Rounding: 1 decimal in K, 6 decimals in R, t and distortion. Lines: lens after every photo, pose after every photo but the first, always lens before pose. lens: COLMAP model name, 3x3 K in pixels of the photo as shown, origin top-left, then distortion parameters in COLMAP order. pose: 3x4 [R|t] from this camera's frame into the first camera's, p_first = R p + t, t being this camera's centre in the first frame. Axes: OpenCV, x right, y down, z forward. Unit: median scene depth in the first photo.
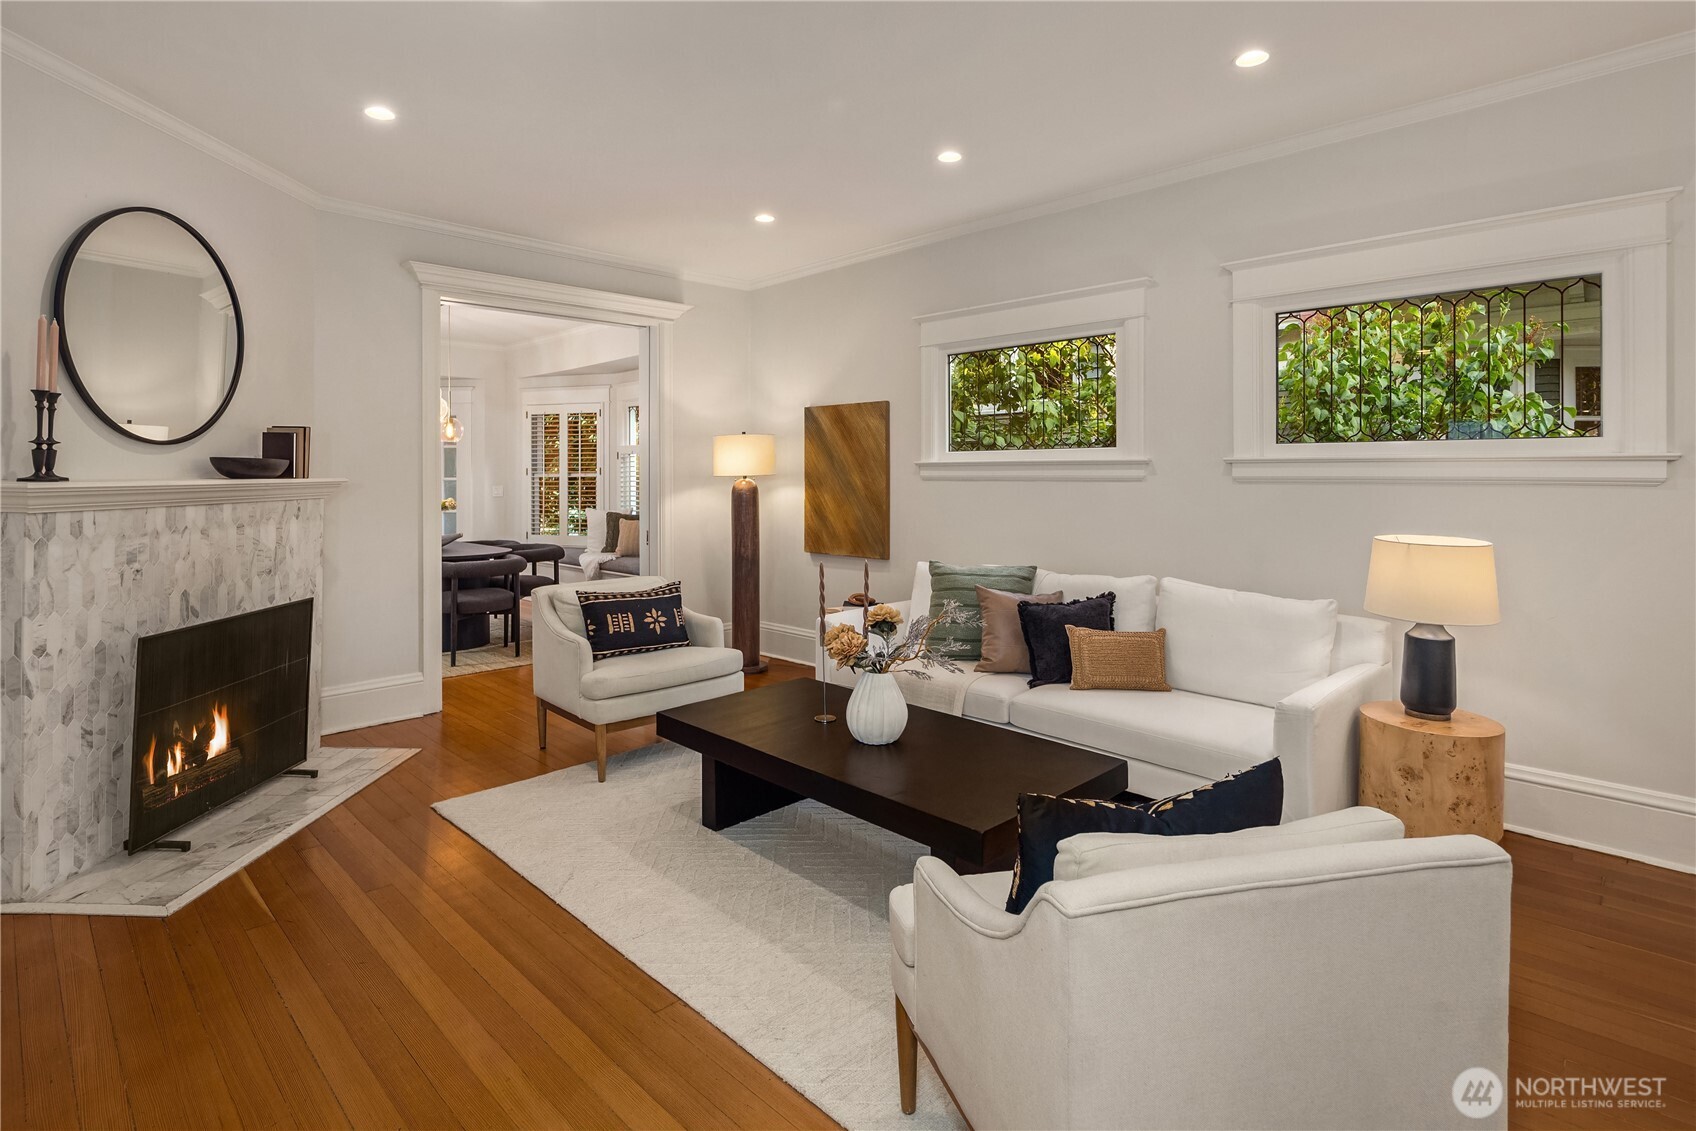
lens RADIAL K [[859.2, 0, 829.4], [0, 859.2, 469.1], [0, 0, 1]] dist [0.001844, -0.000110]
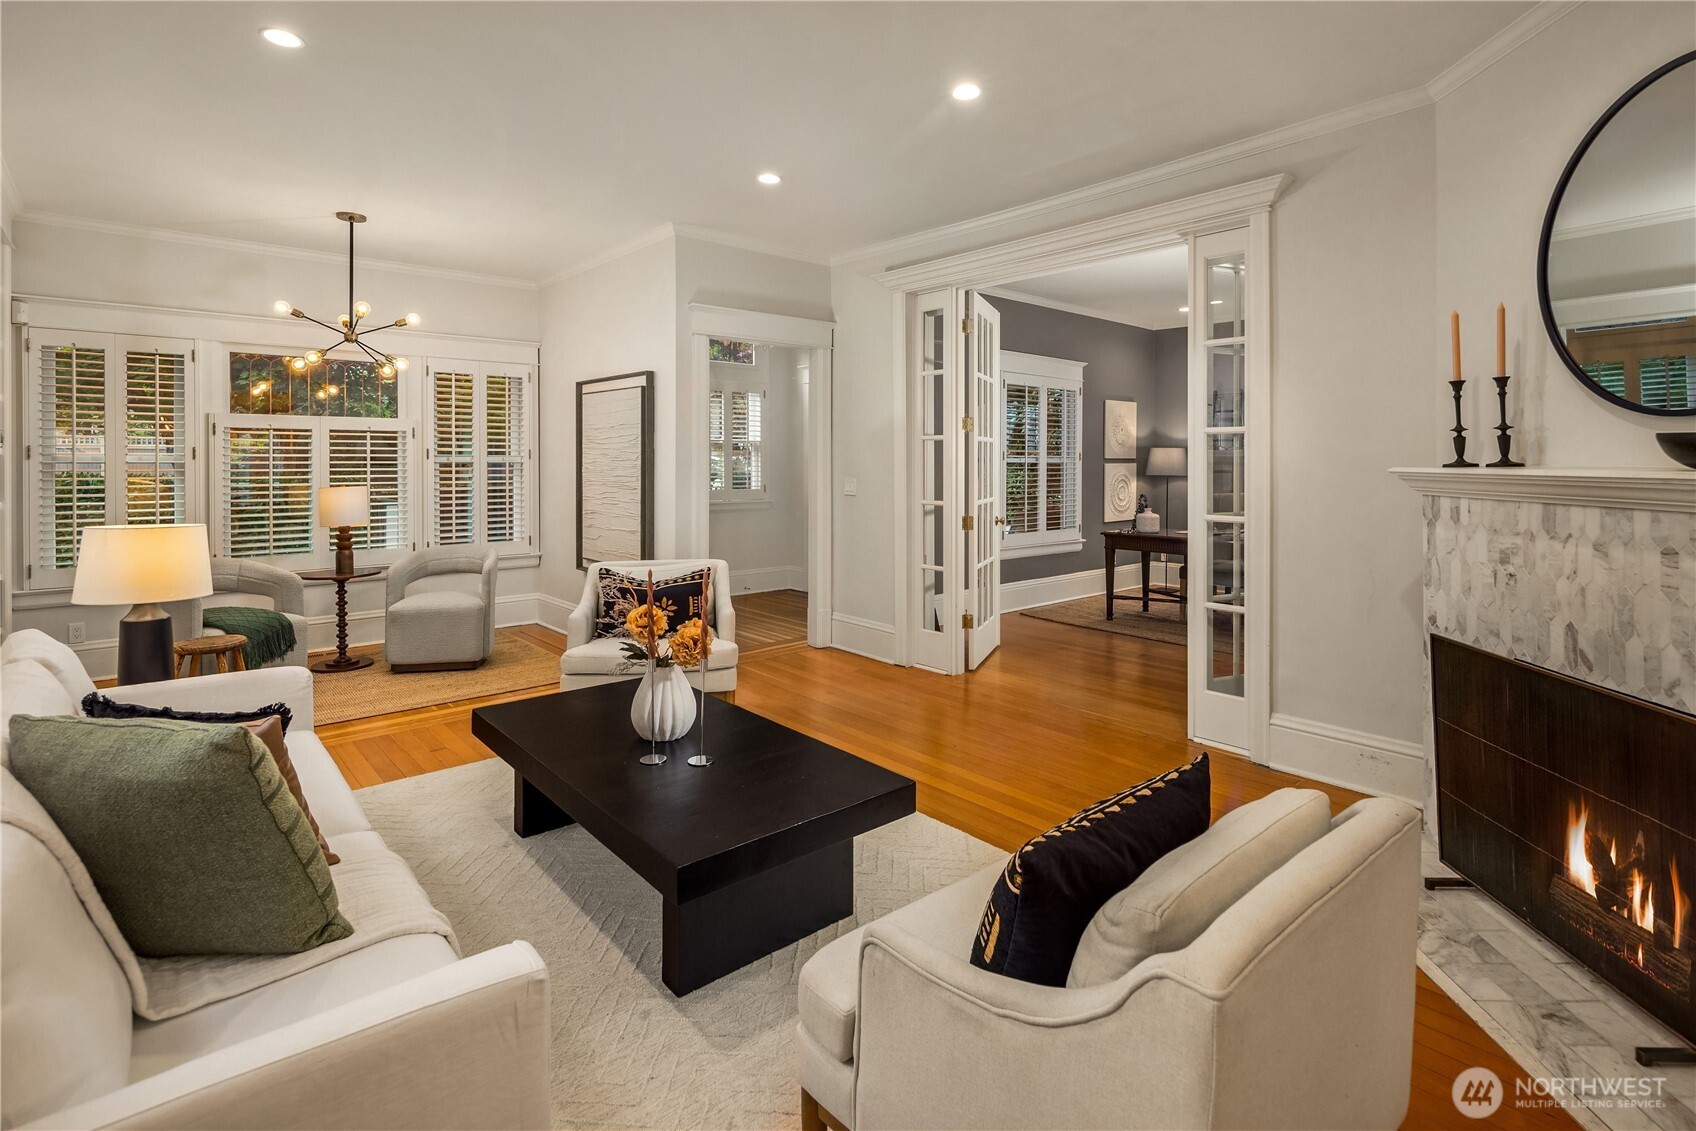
lens RADIAL K [[823.3, 0, 850.9], [0, 823.3, 453.4], [0, 0, 1]] dist [0.002676, 0.000113]
pose [[-0.998875, 0.002456, 0.047357, -0.155898], [0.001934, 0.999937, -0.011054, 0.005315], [-0.047381, -0.010950, -0.998817, 1.461254]]
